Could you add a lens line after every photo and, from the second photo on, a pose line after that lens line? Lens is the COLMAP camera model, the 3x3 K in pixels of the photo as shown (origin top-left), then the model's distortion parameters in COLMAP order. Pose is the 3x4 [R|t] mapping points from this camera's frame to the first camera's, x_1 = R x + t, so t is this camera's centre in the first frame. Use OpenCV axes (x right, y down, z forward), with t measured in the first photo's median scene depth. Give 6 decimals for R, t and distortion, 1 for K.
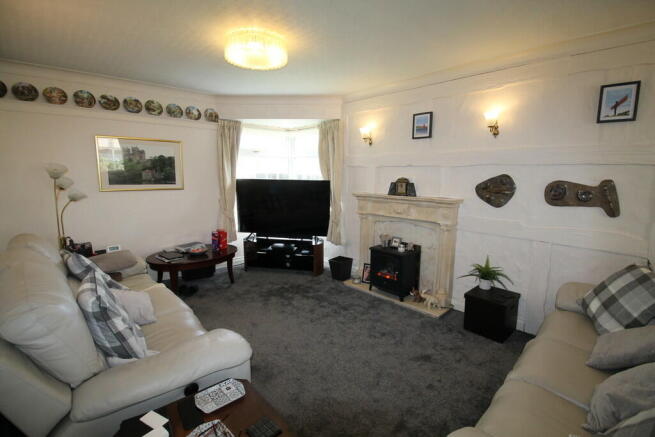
lens RADIAL K [[310.0, 0, 328.6], [0, 310.0, 217.5], [0, 0, 1]] dist [-0.006890, -0.007965]
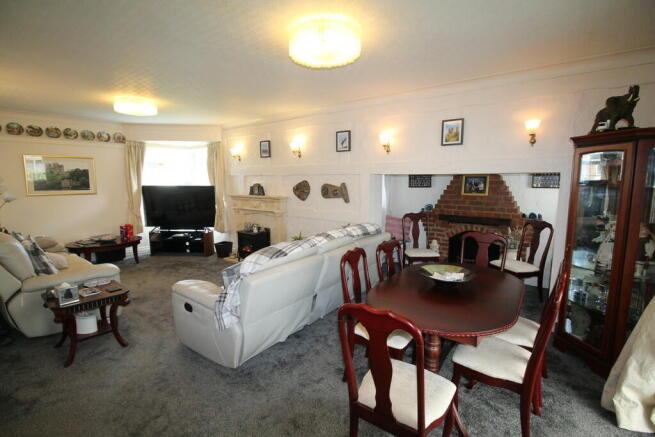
lens RADIAL K [[310.0, 0, 331.1], [0, 310.0, 218.4], [0, 0, 1]] dist [-0.006890, -0.007965]
pose [[0.986313, -0.025589, 0.162884, 0.318286], [0.029497, 0.999331, -0.021617, 0.076534], [-0.162221, 0.026126, 0.986408, -0.482378]]
